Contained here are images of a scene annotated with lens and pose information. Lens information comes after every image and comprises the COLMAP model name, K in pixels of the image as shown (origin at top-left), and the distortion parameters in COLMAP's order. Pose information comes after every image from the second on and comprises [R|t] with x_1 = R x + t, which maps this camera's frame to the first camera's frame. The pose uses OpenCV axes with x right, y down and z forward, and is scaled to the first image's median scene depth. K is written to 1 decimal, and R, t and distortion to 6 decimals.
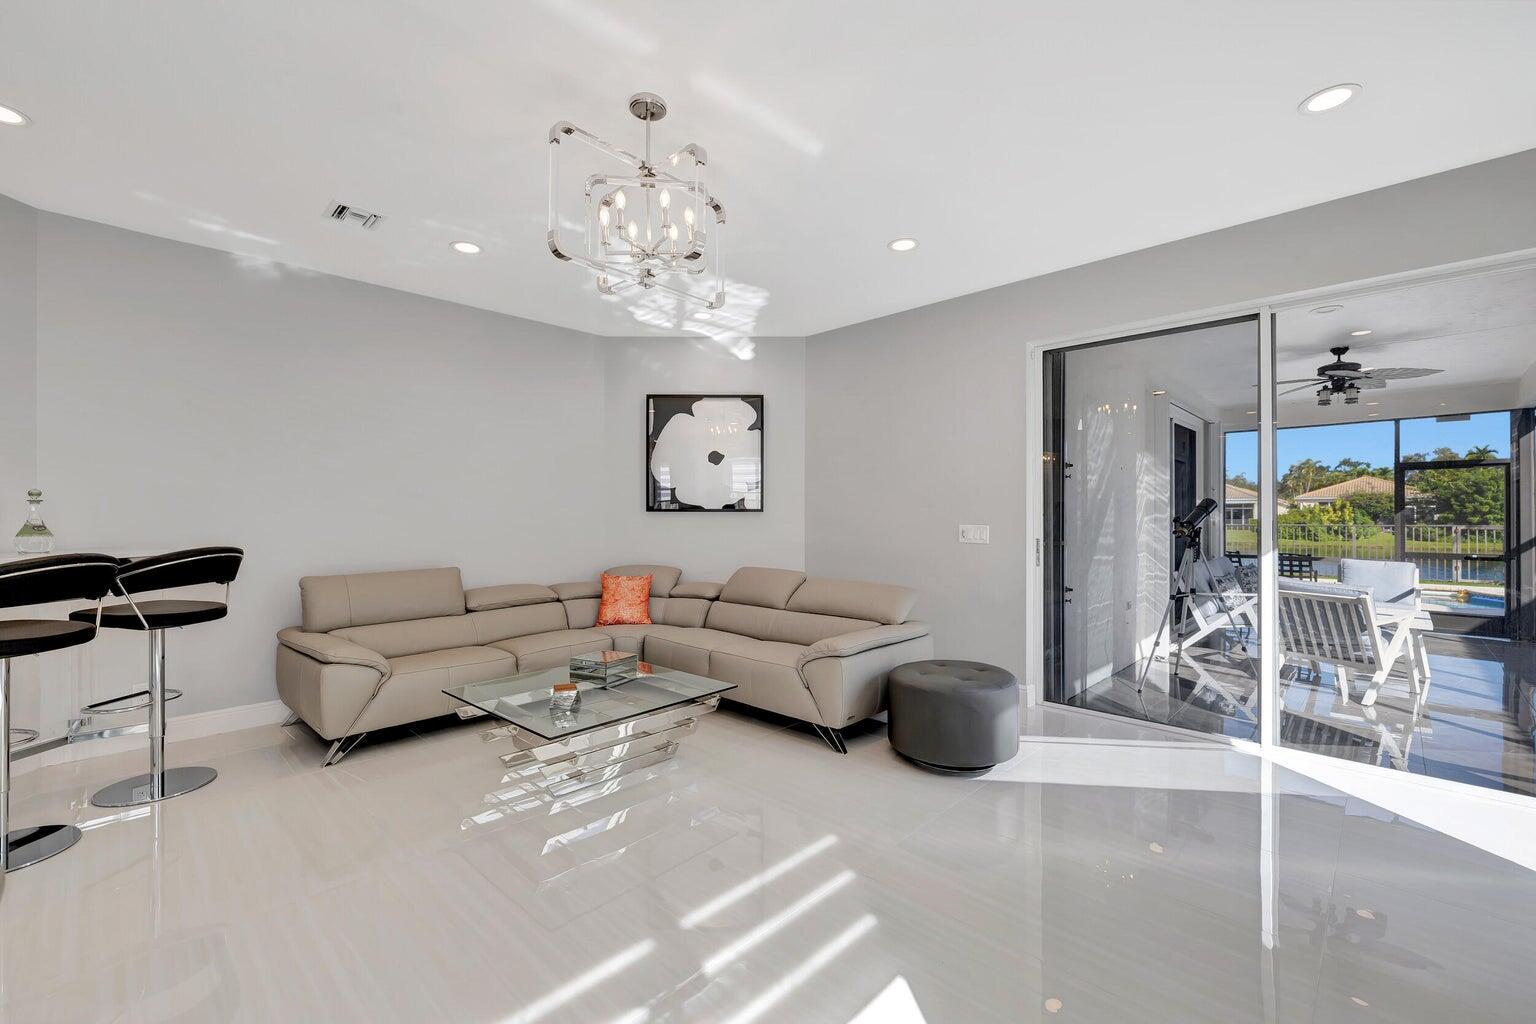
lens RADIAL K [[645.4, 0, 764.3], [0, 645.4, 517.4], [0, 0, 1]] dist [0.004289, 0.000114]
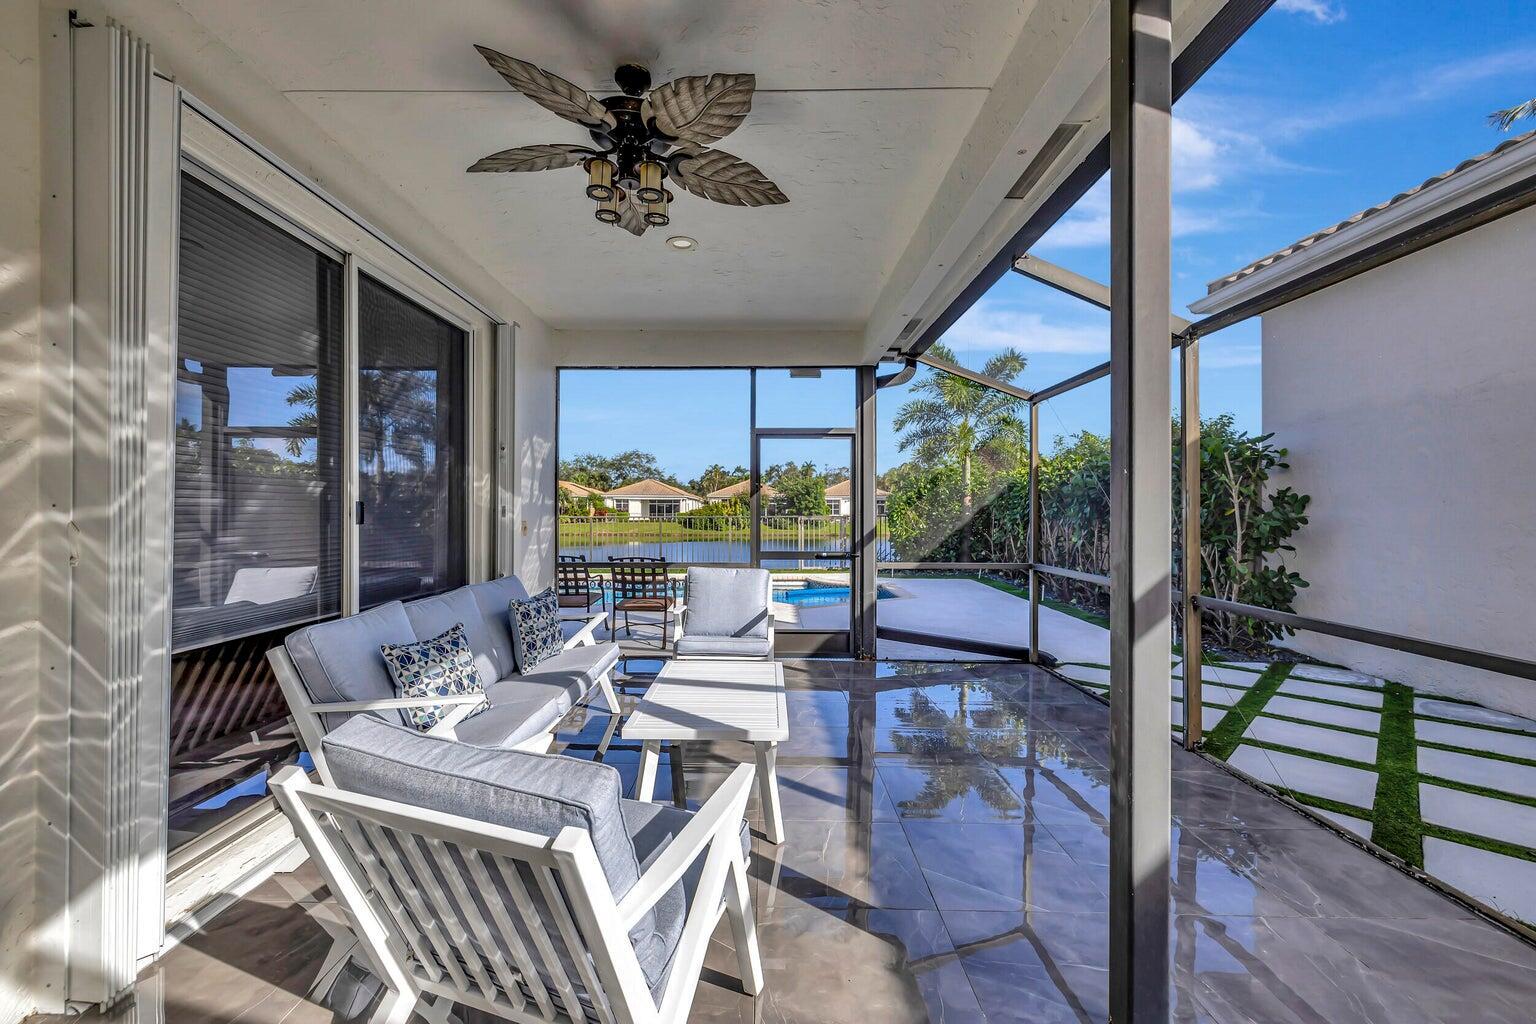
lens RADIAL K [[645.4, 0, 771.4], [0, 645.4, 510.2], [0, 0, 1]] dist [0.004289, 0.000114]
pose [[0.710869, 0.003098, 0.703317, 0.707005], [-0.001569, 0.999995, -0.002818, 0.014102], [-0.703322, 0.000900, 0.710871, 0.690302]]
